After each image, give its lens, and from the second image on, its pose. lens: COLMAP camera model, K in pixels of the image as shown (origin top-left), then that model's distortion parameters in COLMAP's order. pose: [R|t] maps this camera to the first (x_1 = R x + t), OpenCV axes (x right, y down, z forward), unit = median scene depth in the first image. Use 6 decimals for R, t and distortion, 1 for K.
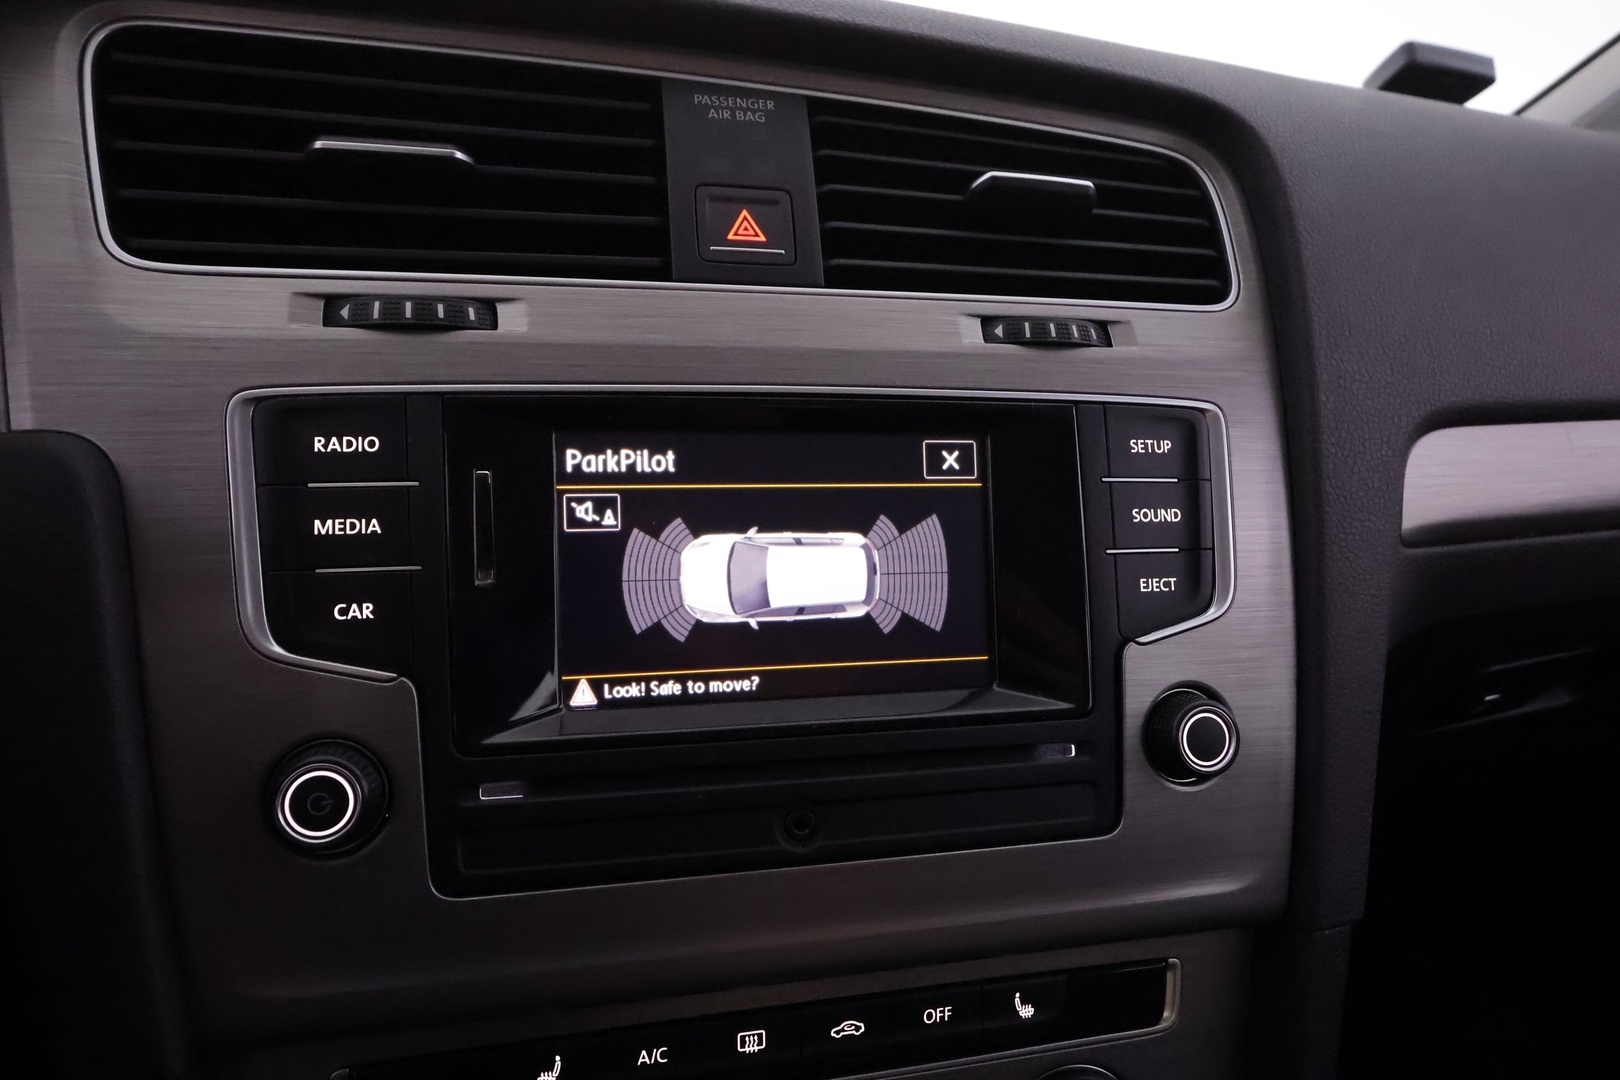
lens RADIAL K [[1140.2, 0, 810.4], [0, 1140.2, 544.7], [0, 0, 1]] dist [0.004848, 0.001084]
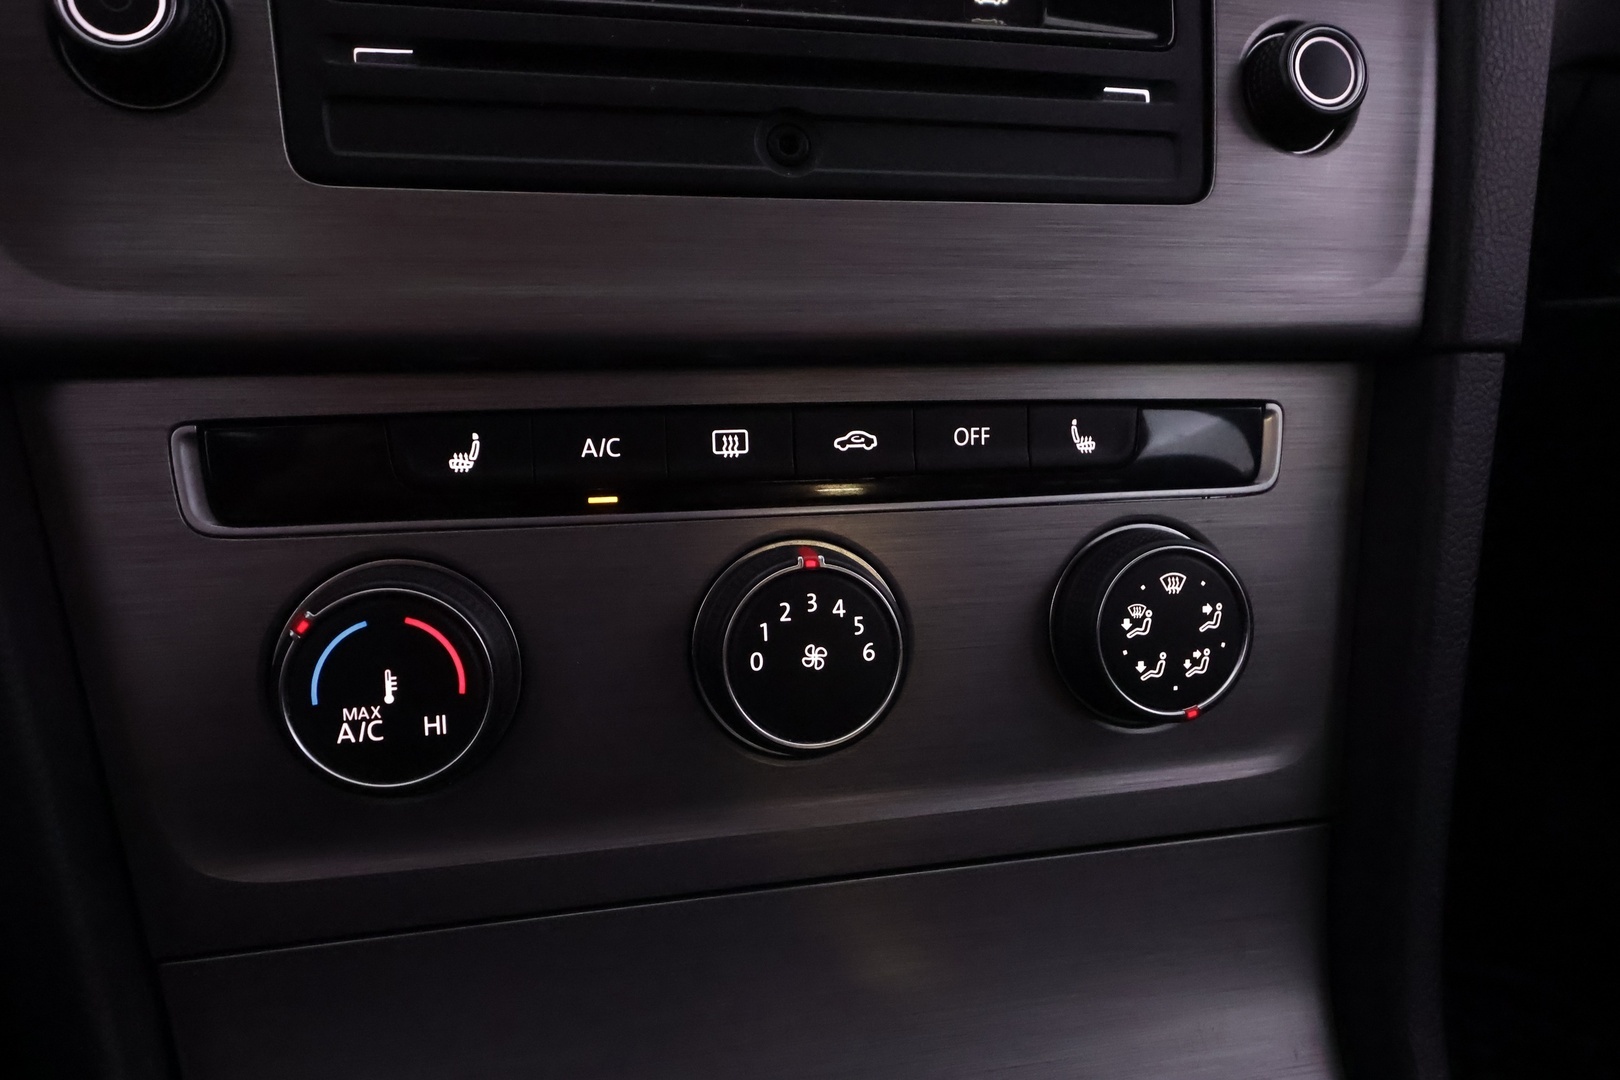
lens RADIAL K [[1146.8, 0, 810.0], [0, 1146.8, 540.0], [0, 0, 1]] dist [0.008960, 0.004503]
pose [[0.999515, -0.014010, -0.027825, 0.021840], [0.015444, 0.998528, 0.052002, 0.439542], [0.027055, -0.052406, 0.998259, 0.211440]]
